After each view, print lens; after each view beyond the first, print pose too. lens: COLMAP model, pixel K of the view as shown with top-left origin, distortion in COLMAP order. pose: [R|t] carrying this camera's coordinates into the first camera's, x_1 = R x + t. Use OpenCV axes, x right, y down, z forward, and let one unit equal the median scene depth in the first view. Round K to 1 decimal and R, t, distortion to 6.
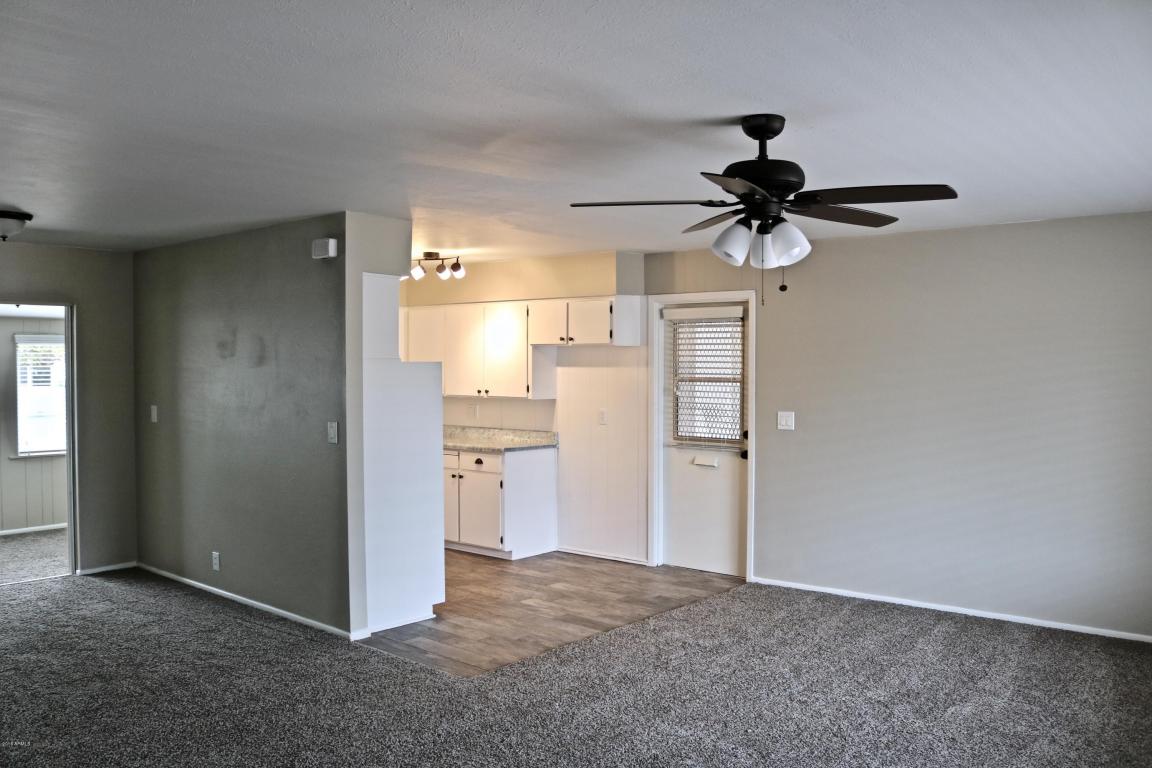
lens RADIAL K [[945.9, 0, 569.1], [0, 945.9, 388.6], [0, 0, 1]] dist [-0.161006, 0.129514]
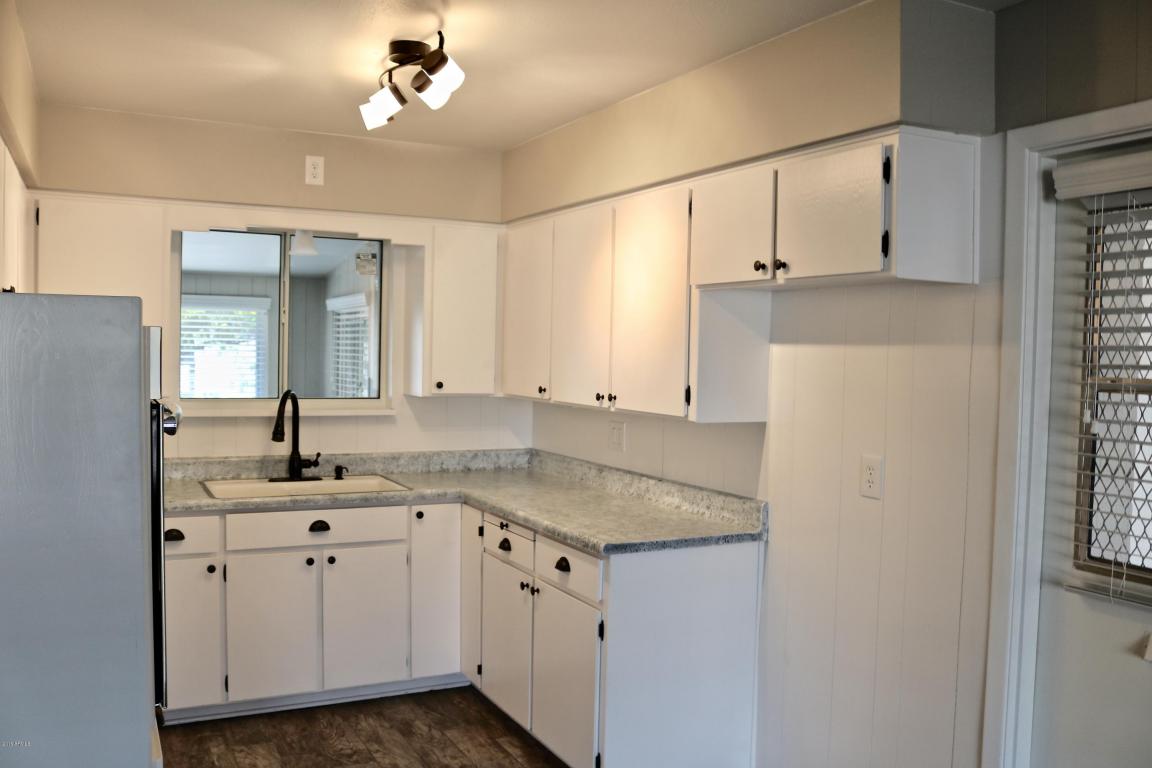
lens RADIAL K [[945.9, 0, 569.4], [0, 945.9, 386.9], [0, 0, 1]] dist [-0.161006, 0.129514]
pose [[0.927872, 0.032149, -0.371510, 0.063328], [-0.029132, 0.999481, 0.013733, -0.008090], [0.371759, -0.001920, 0.928327, 0.645969]]
